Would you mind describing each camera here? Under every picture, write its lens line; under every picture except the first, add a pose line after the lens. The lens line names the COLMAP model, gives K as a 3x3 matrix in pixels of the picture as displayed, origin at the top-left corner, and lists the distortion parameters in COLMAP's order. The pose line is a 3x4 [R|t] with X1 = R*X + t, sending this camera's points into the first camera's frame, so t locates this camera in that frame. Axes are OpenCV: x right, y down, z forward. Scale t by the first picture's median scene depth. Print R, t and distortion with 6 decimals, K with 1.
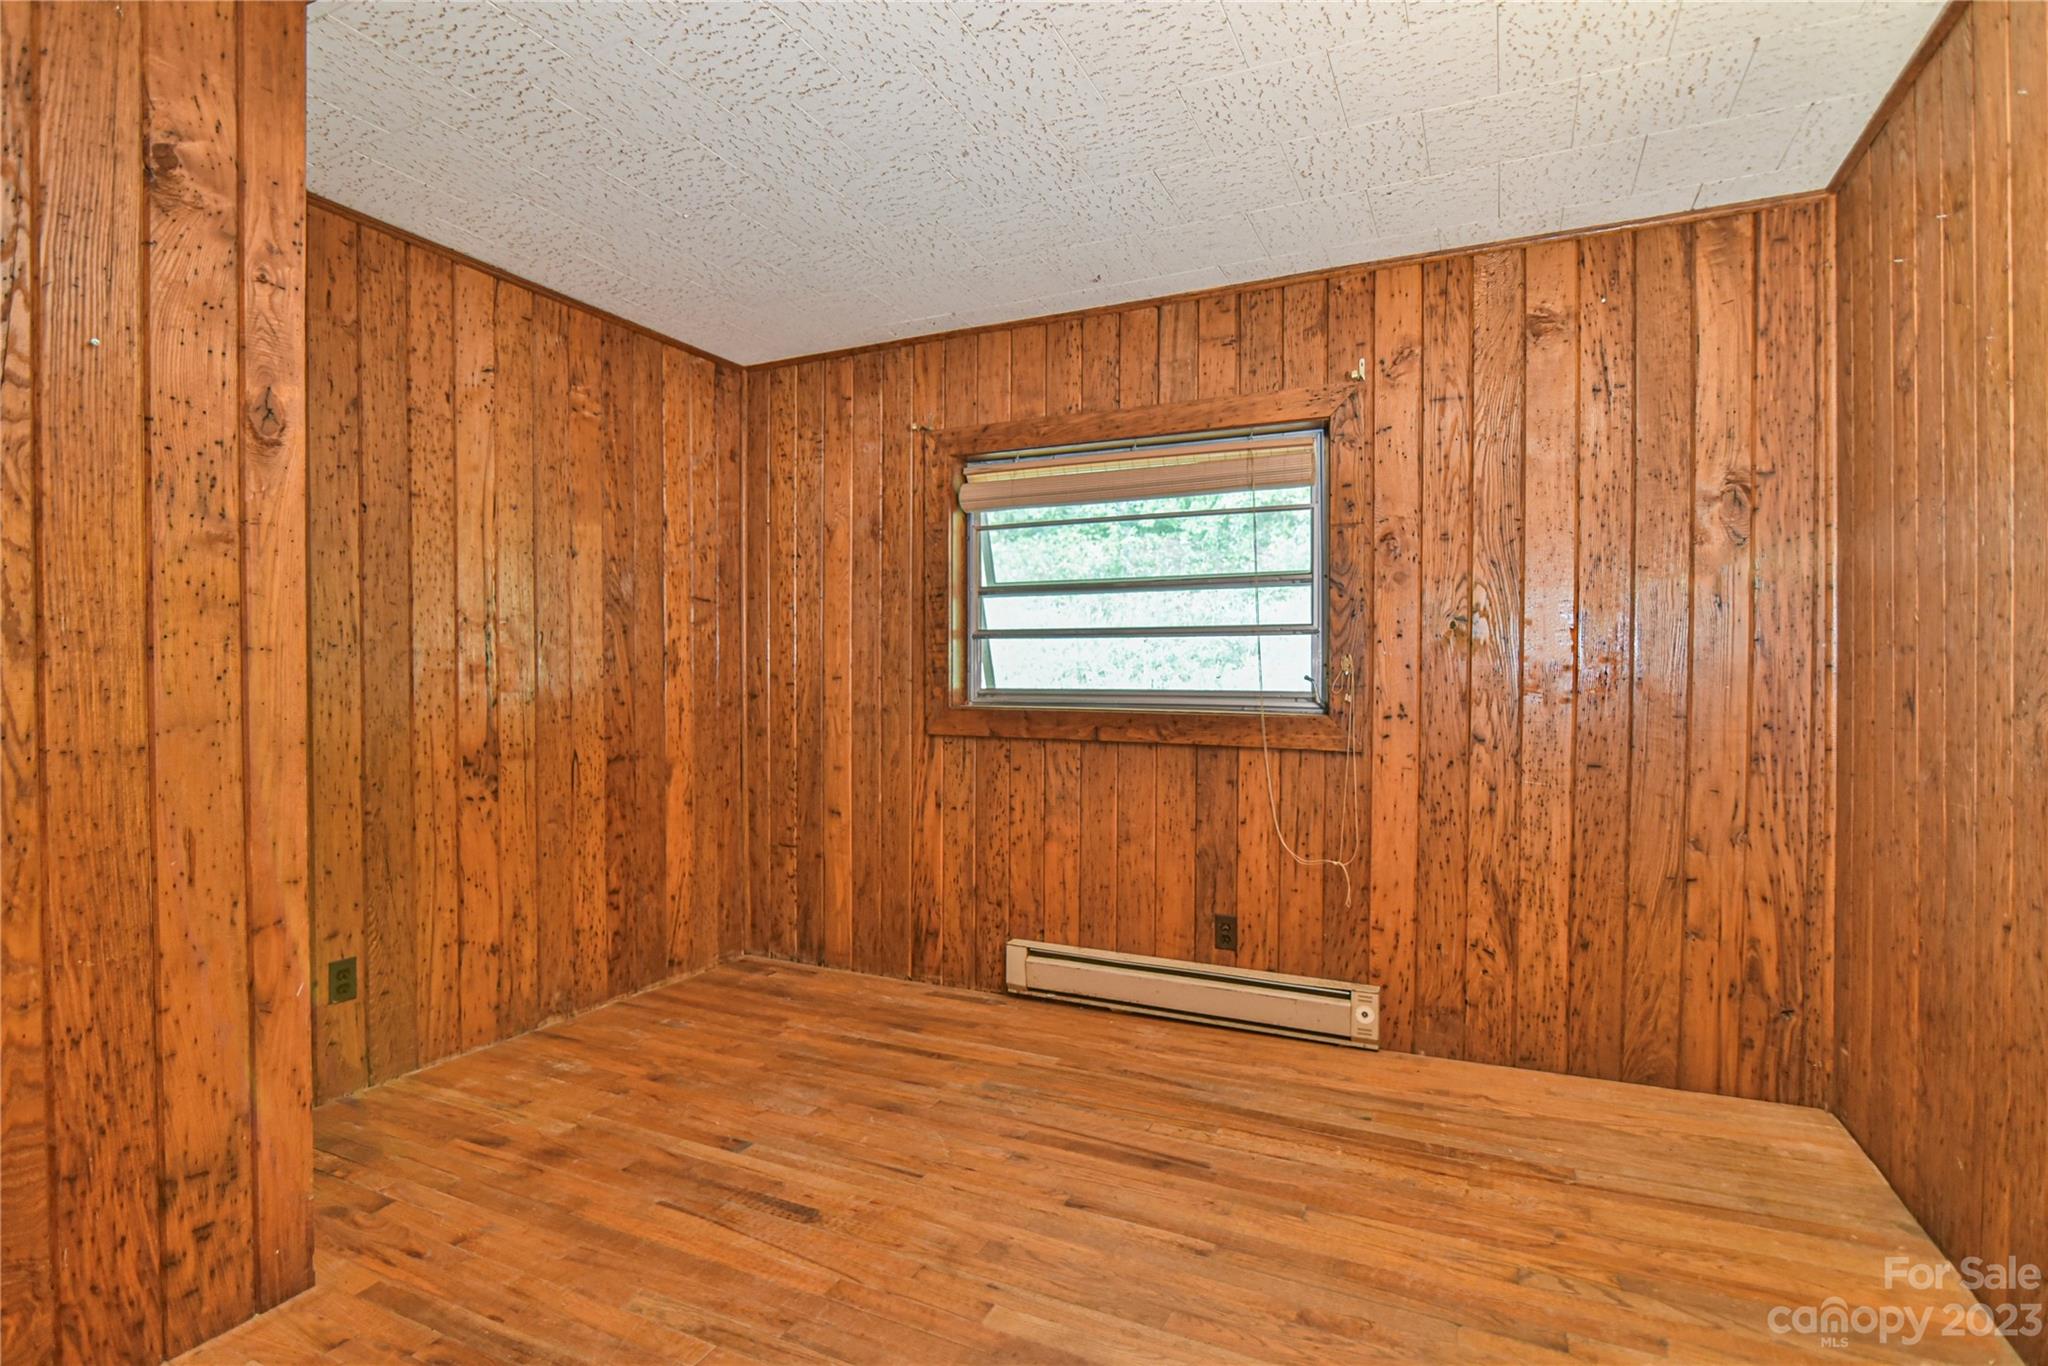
lens RADIAL K [[952.7, 0, 1025.4], [0, 952.7, 679.5], [0, 0, 1]] dist [-0.017143, 0.000987]
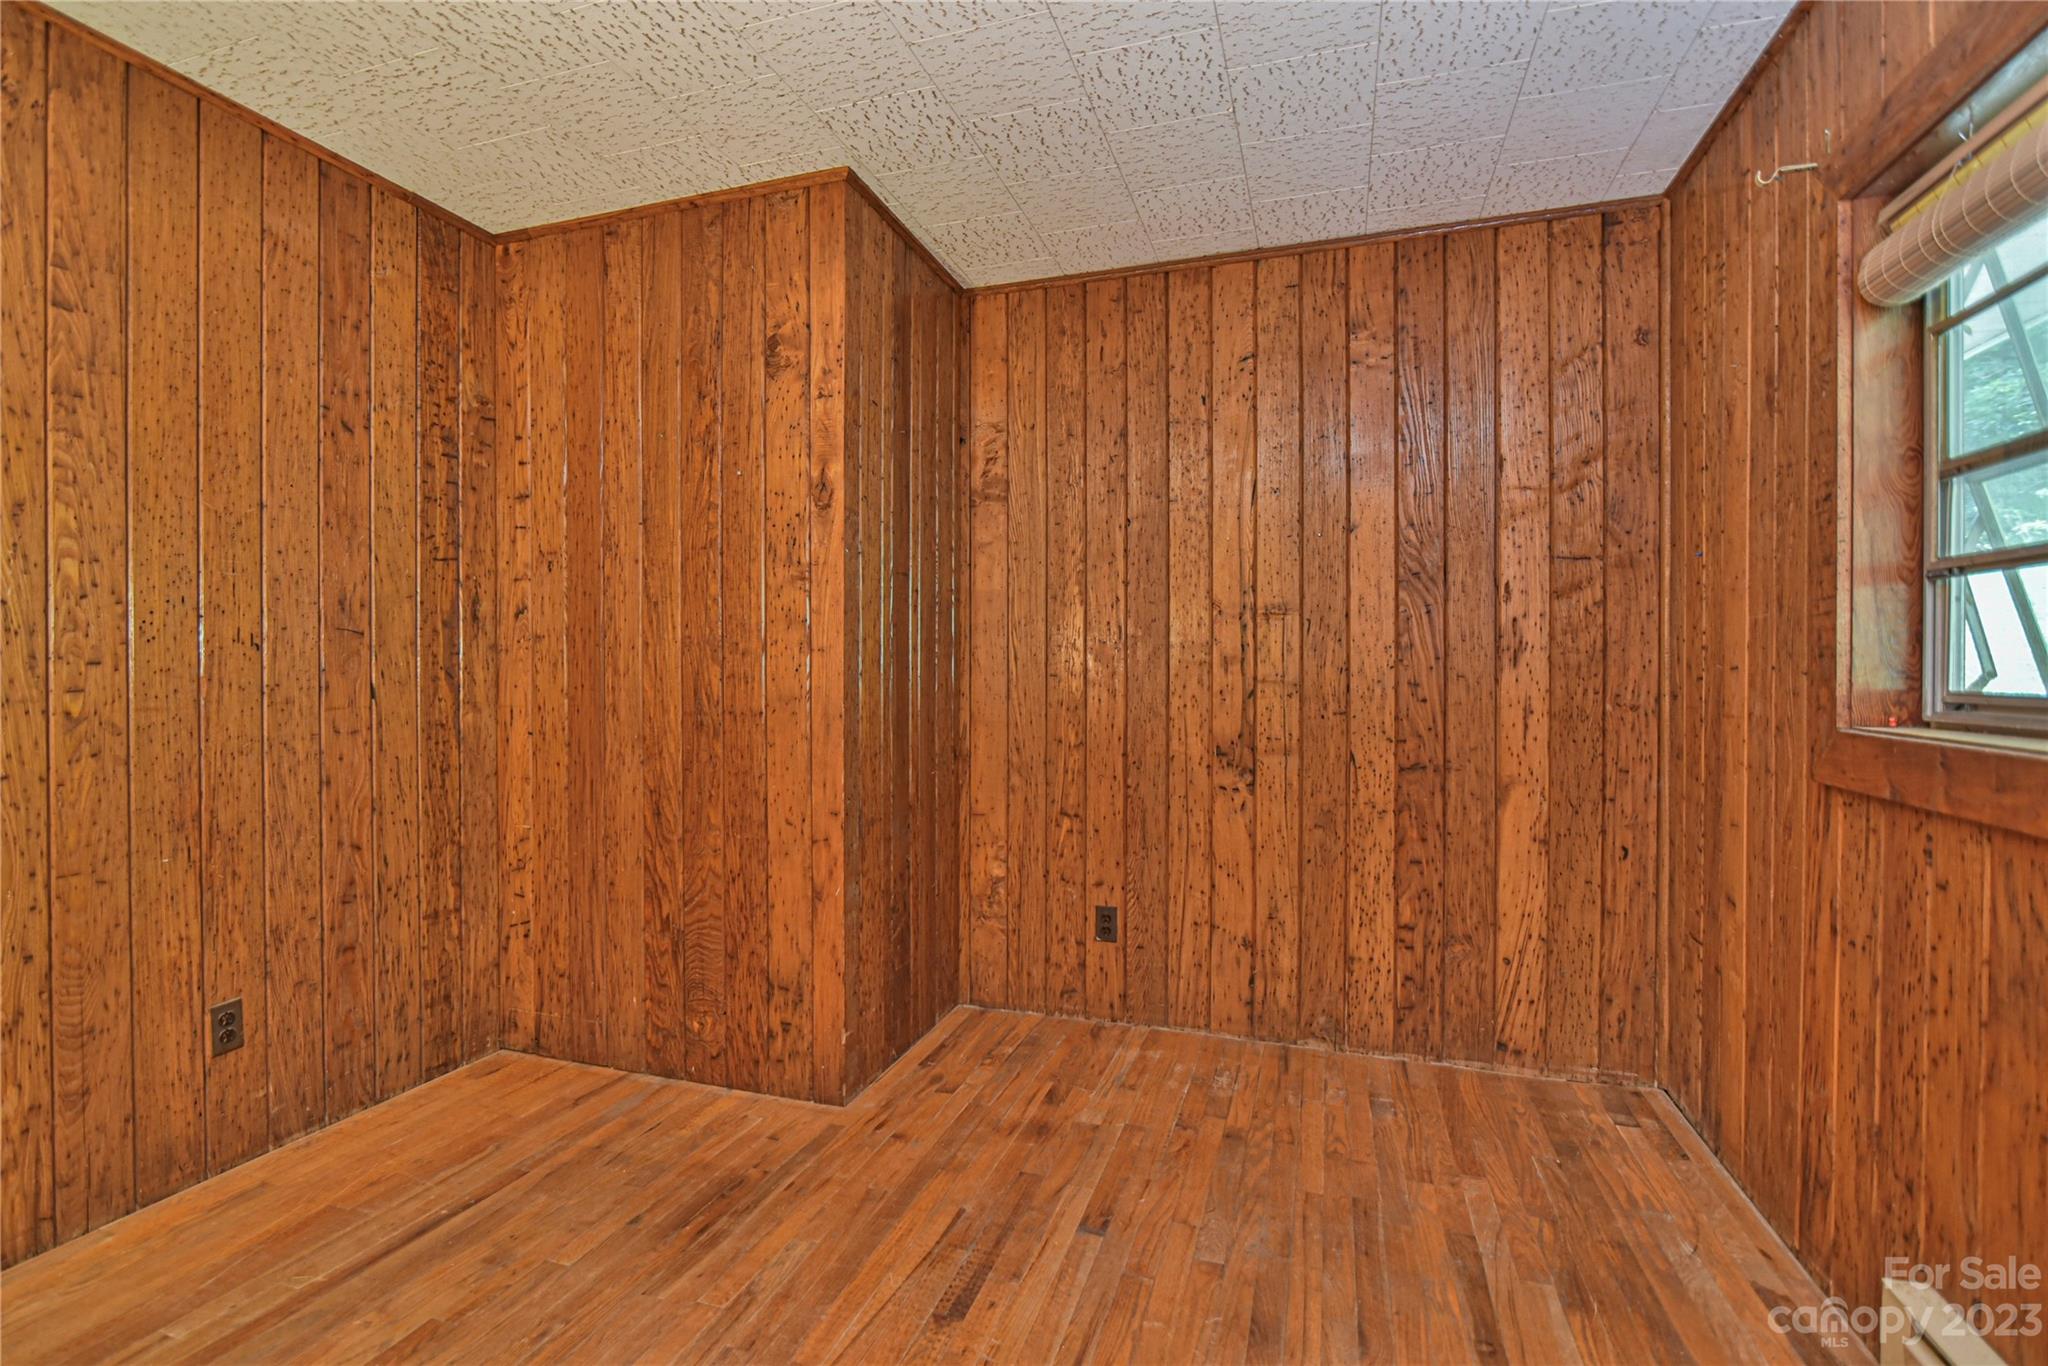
lens RADIAL K [[952.7, 0, 979.7], [0, 952.7, 679.7], [0, 0, 1]] dist [-0.017143, 0.000987]
pose [[0.125978, 0.009309, -0.991989, 0.400699], [0.000303, 0.999956, 0.009422, -0.000267], [0.992033, -0.001487, 0.125969, 0.622781]]
